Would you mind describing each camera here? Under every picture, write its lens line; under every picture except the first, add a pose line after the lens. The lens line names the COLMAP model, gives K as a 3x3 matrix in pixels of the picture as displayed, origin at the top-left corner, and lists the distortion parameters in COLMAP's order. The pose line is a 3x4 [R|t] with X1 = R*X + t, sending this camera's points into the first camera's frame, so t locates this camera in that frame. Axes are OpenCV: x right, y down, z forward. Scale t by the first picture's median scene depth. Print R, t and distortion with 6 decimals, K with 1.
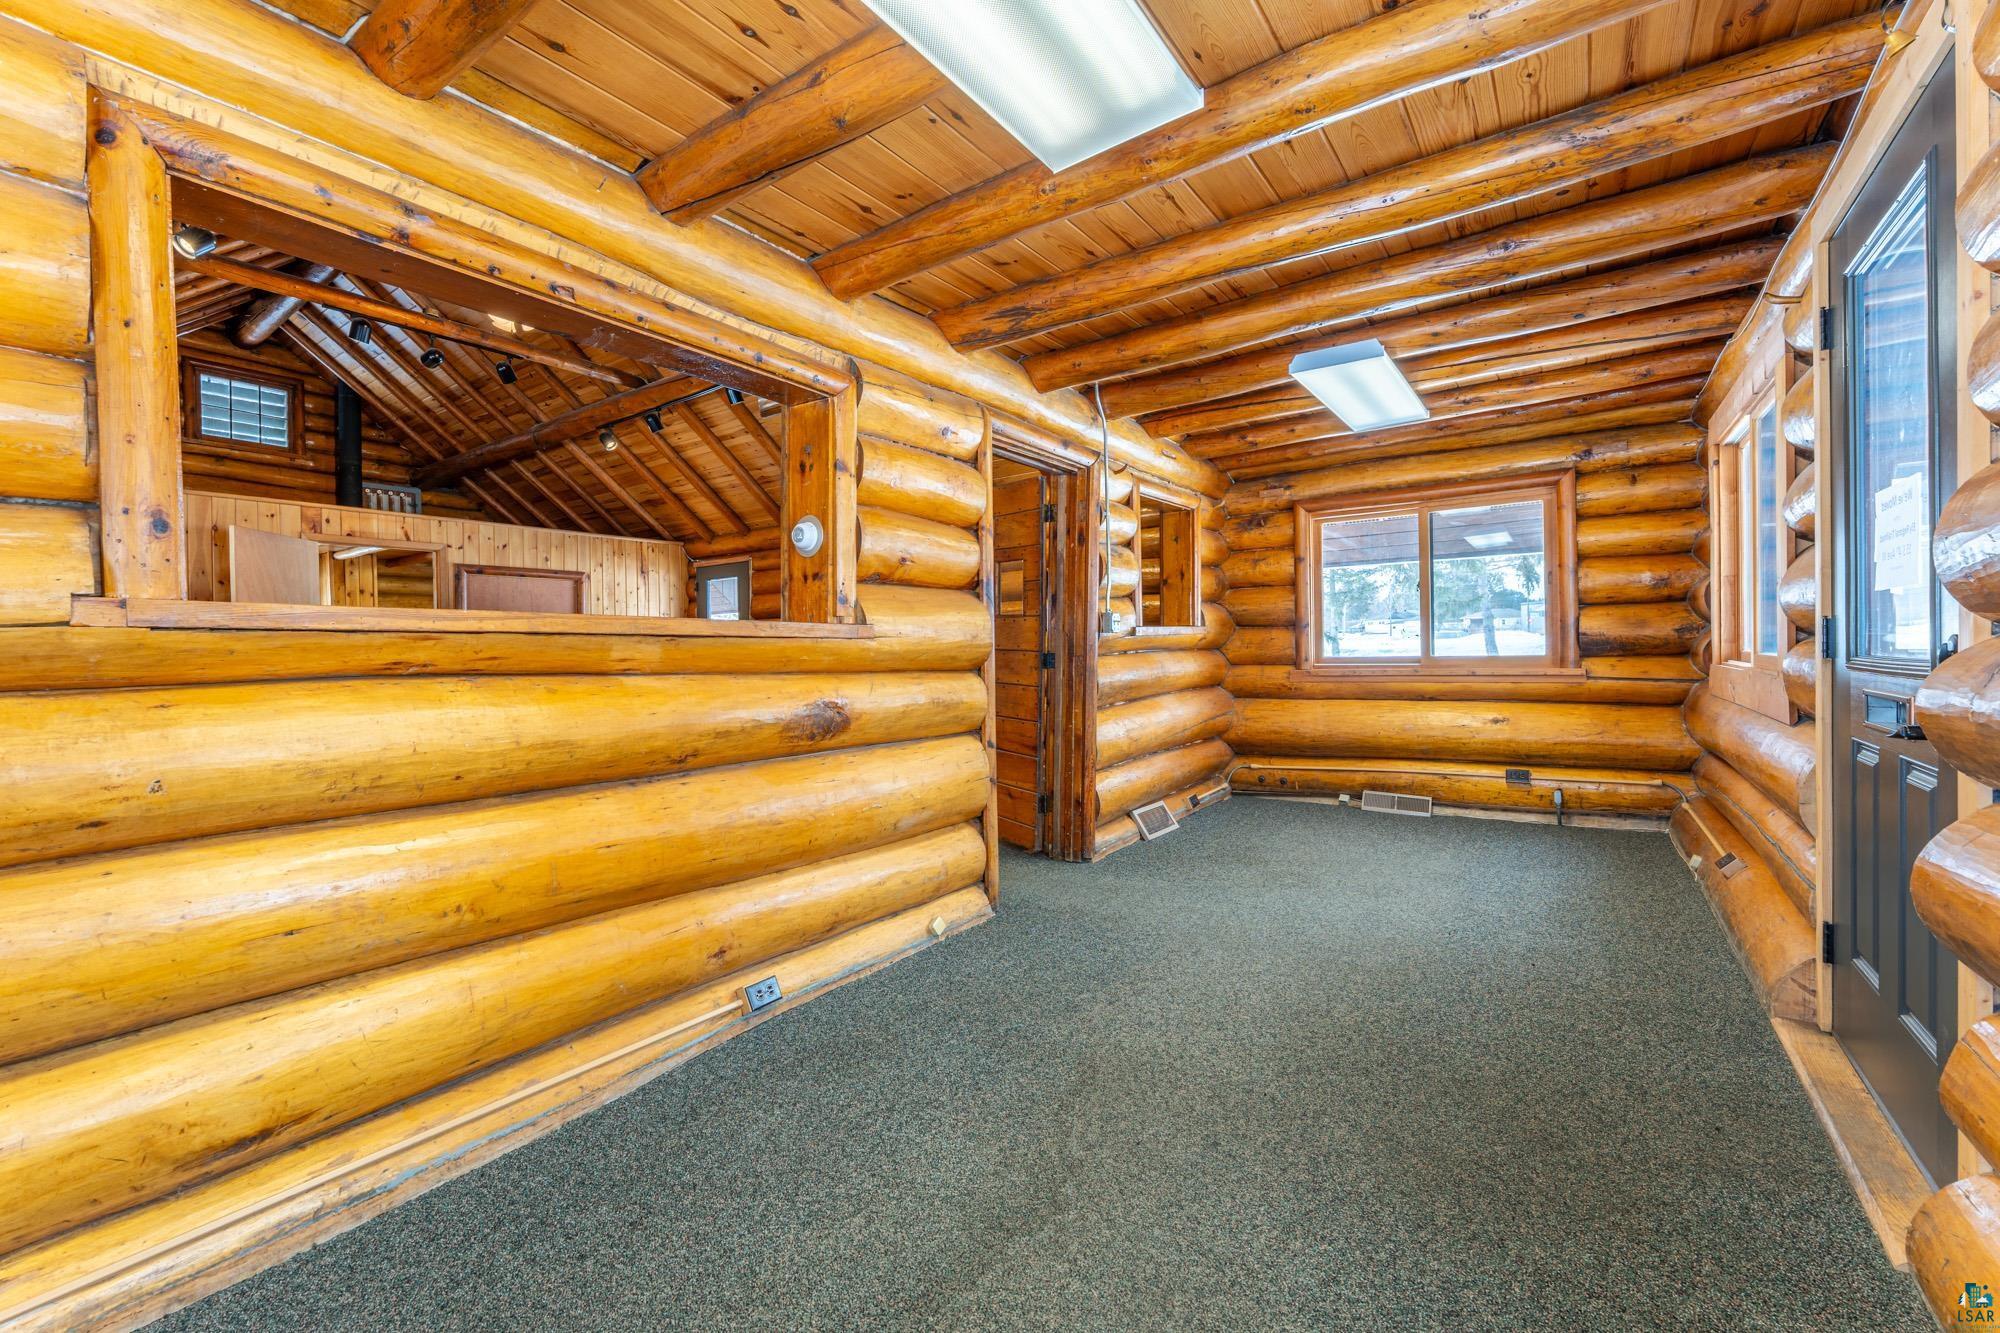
lens RADIAL K [[824.4, 0, 1000.0], [0, 824.4, 666.5], [0, 0, 1]] dist [-0.000534, 0.000088]
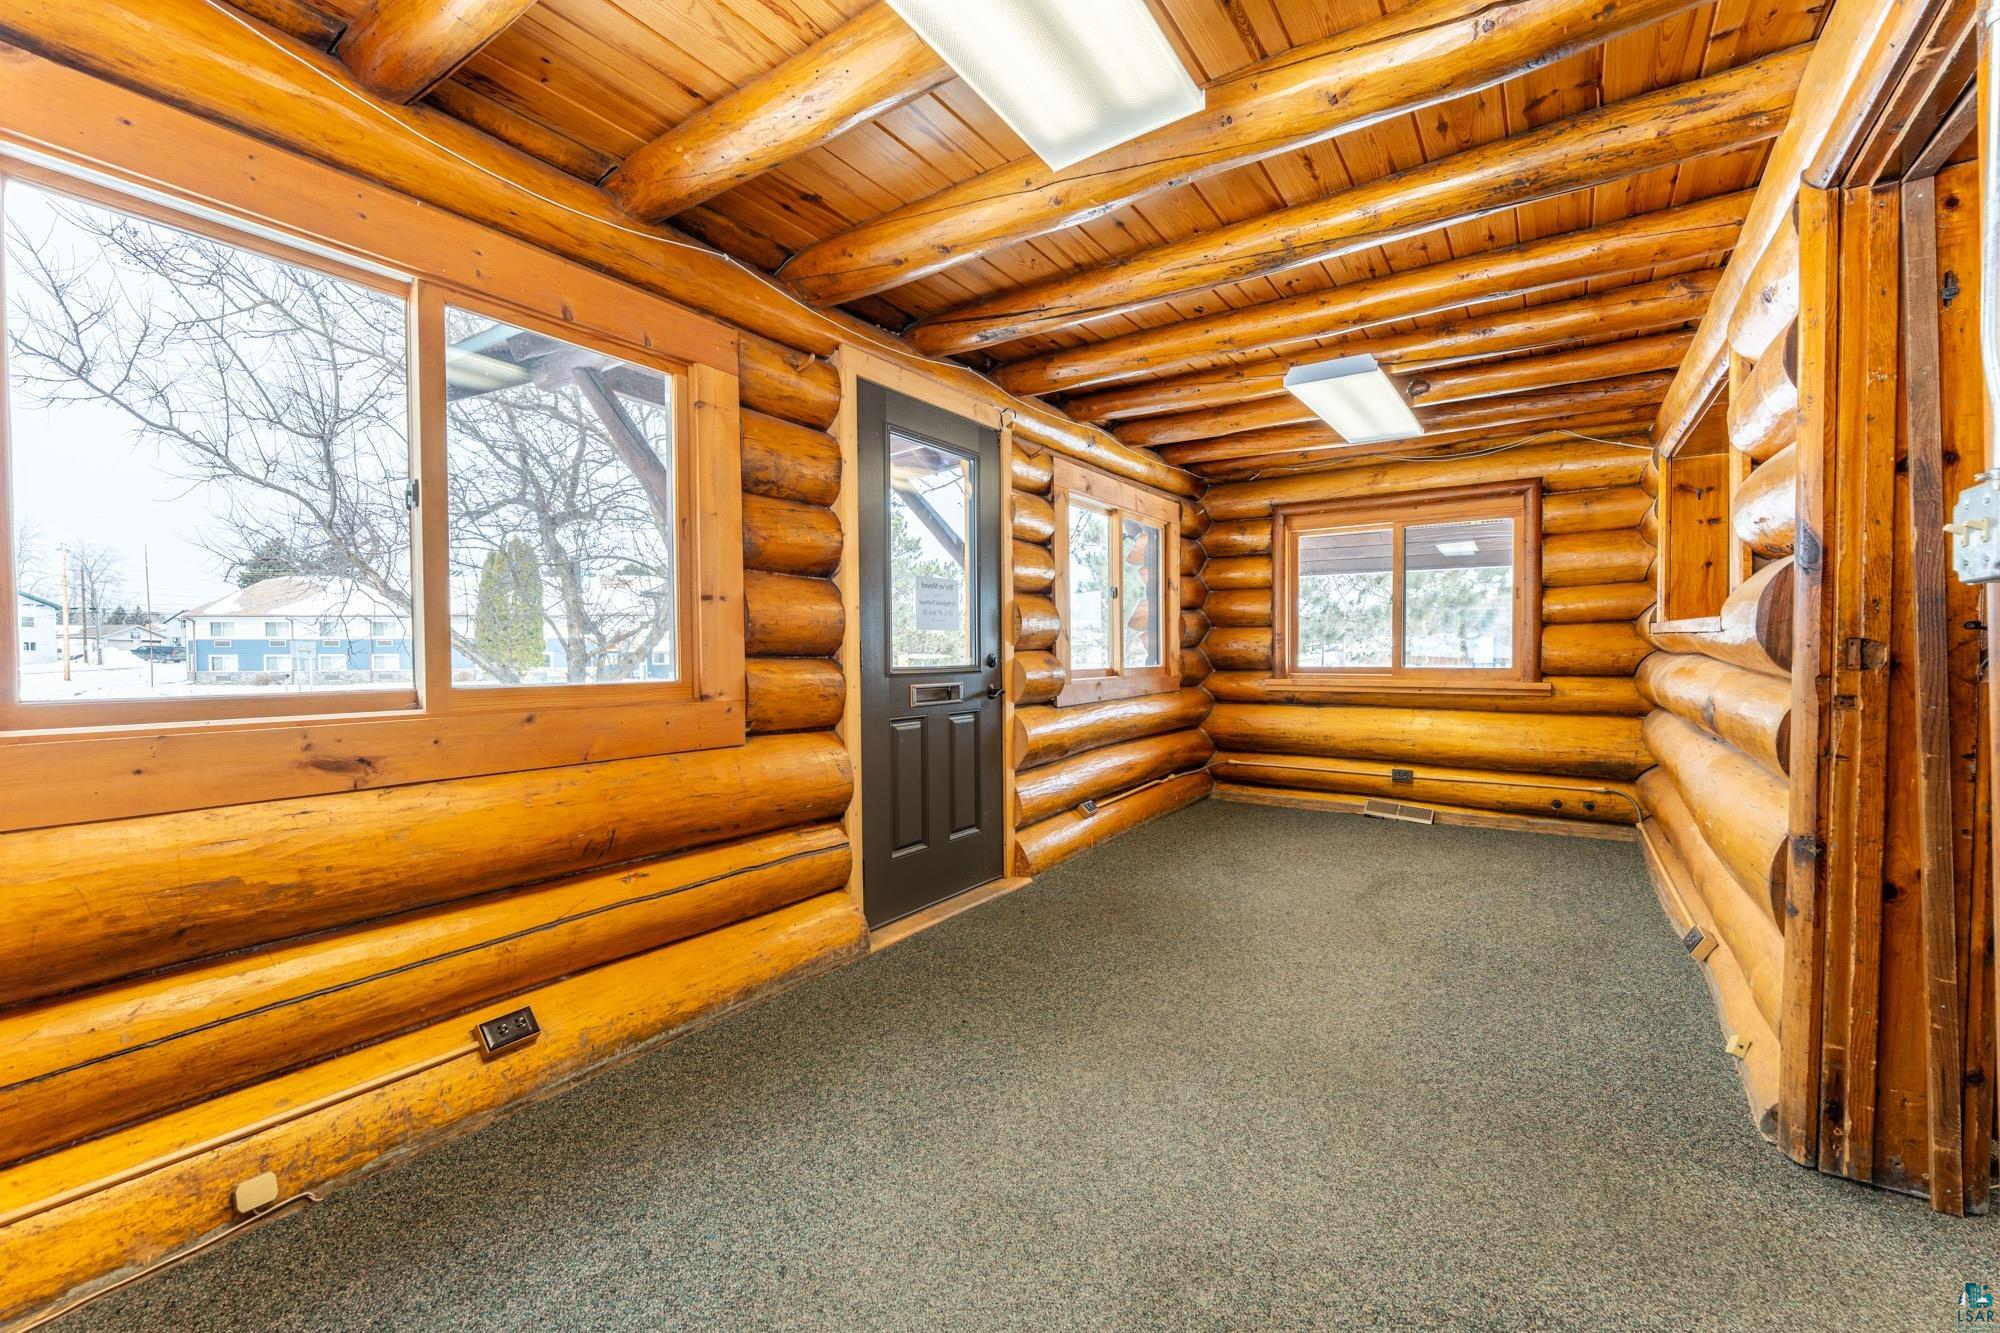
lens RADIAL K [[824.4, 0, 1000.0], [0, 824.4, 666.5], [0, 0, 1]] dist [-0.000534, 0.000088]
pose [[-0.999543, 0.027501, -0.012517, 0.634710], [0.026929, 0.998679, 0.043755, -0.058294], [0.013703, 0.043398, -0.998964, 1.952098]]
